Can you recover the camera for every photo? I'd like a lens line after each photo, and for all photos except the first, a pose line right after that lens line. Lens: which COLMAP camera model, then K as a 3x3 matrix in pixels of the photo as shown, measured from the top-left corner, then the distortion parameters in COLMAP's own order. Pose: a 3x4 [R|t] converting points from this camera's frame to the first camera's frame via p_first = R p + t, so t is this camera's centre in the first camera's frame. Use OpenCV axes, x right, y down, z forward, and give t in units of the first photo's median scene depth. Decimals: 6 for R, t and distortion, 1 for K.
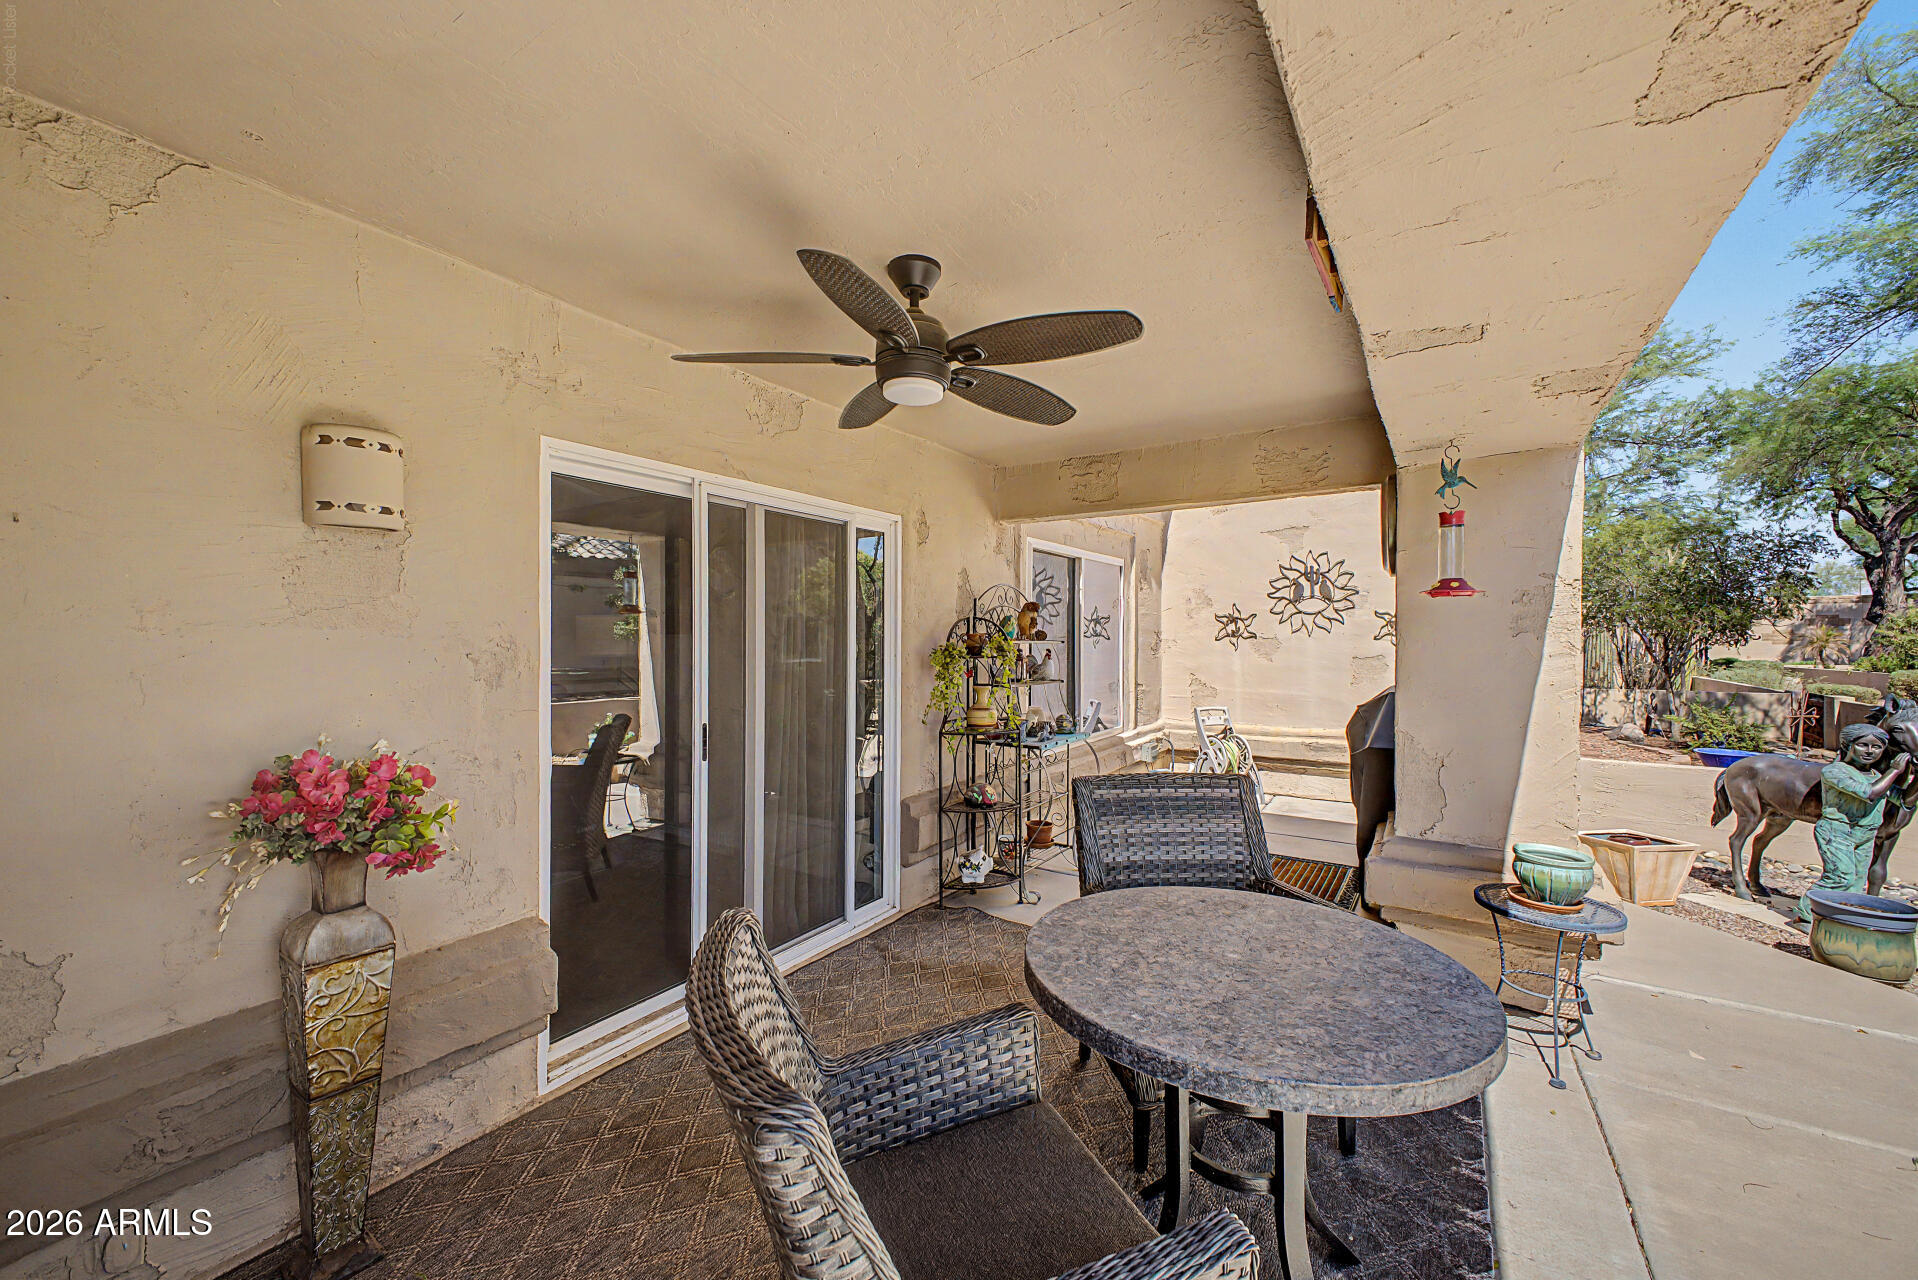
lens RADIAL K [[760.1, 0, 963.1], [0, 760.1, 634.6], [0, 0, 1]] dist [-0.000396, 0.000085]
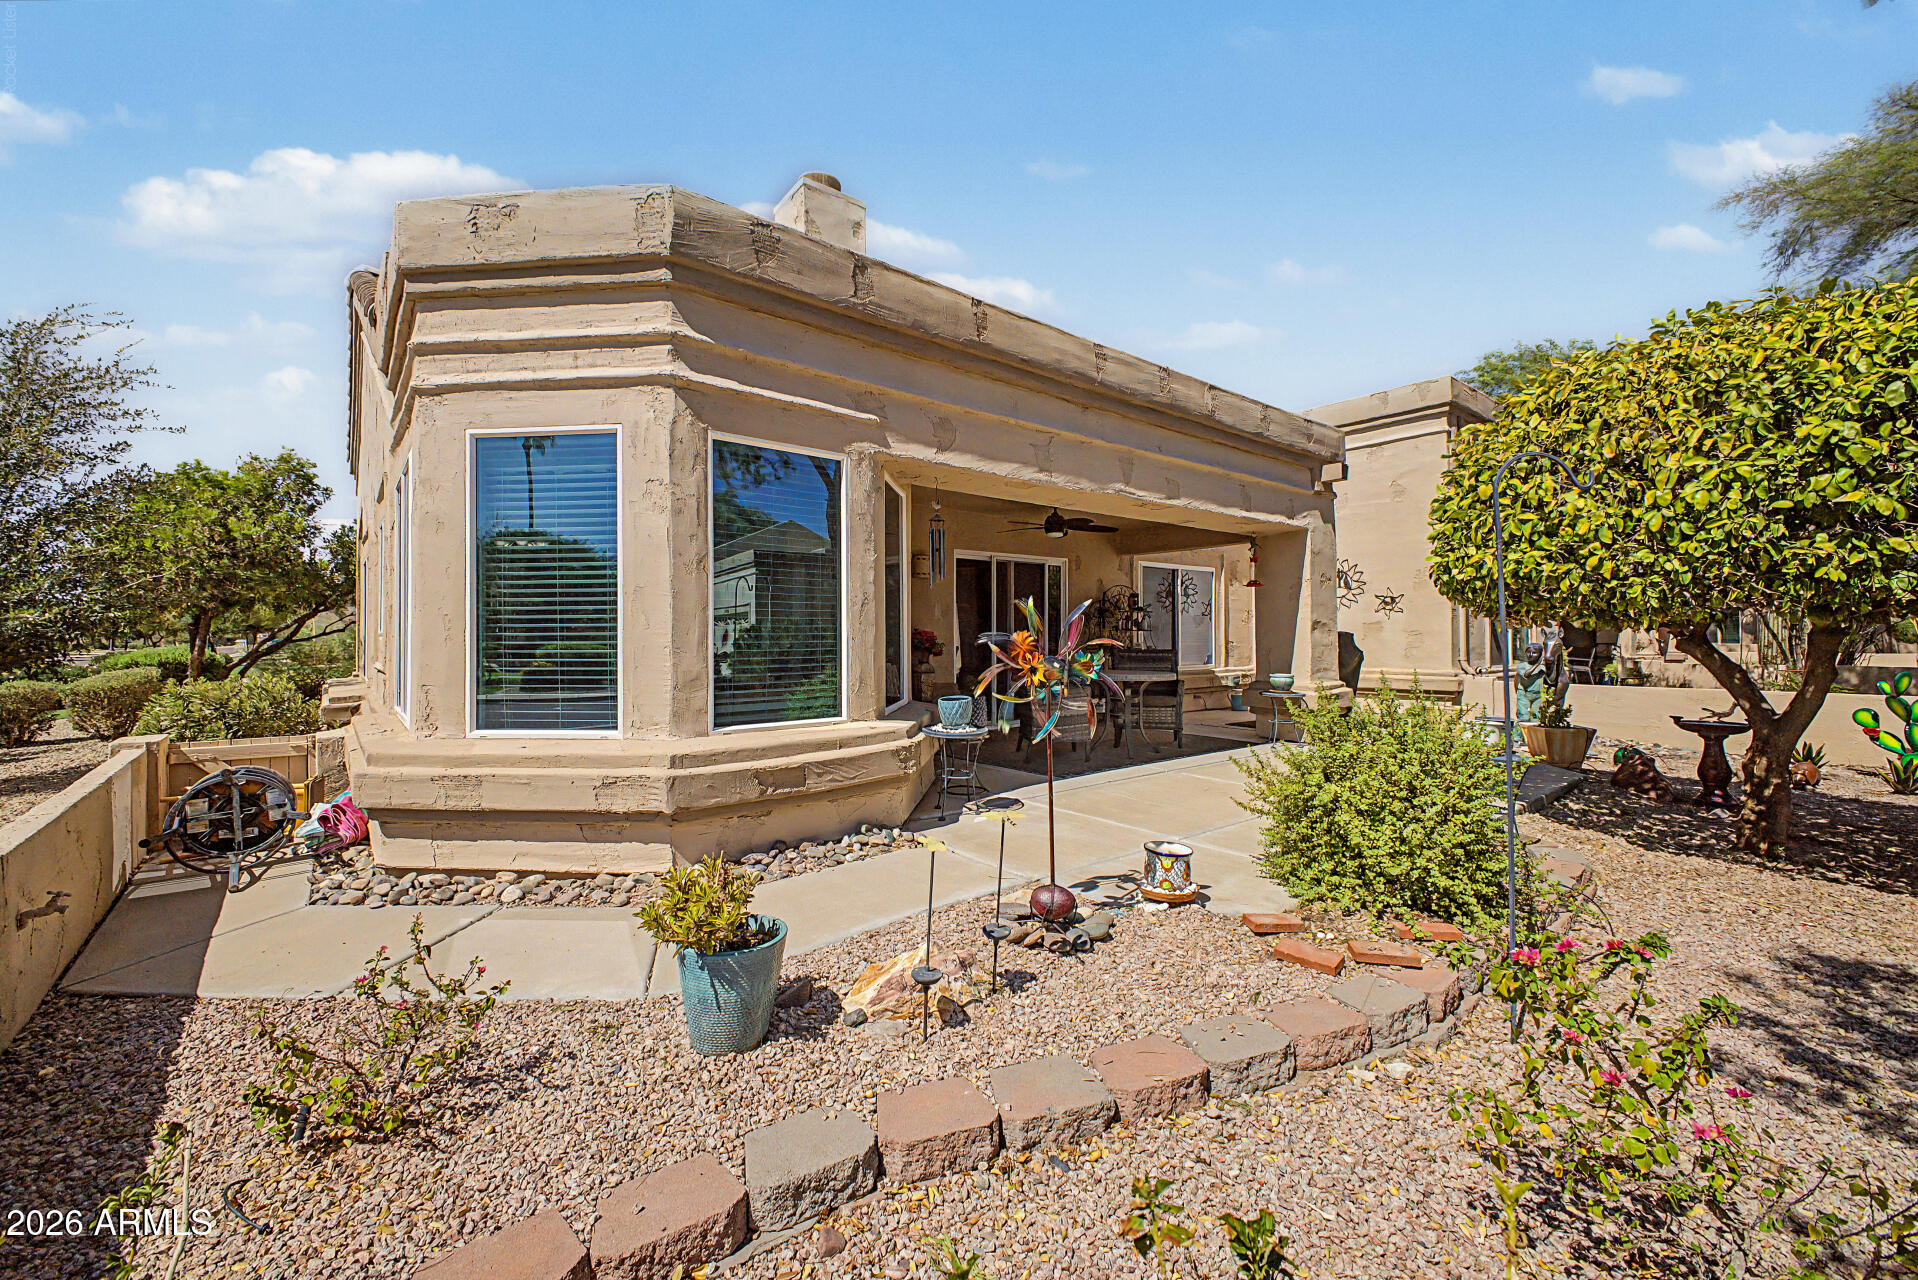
lens RADIAL K [[760.1, 0, 962.9], [0, 760.1, 627.3], [0, 0, 1]] dist [-0.000396, 0.000085]
pose [[0.950268, -0.007929, -0.311332, 0.247628], [0.005968, 0.999956, -0.007251, 0.054326], [0.311375, 0.005033, 0.950274, -0.991481]]
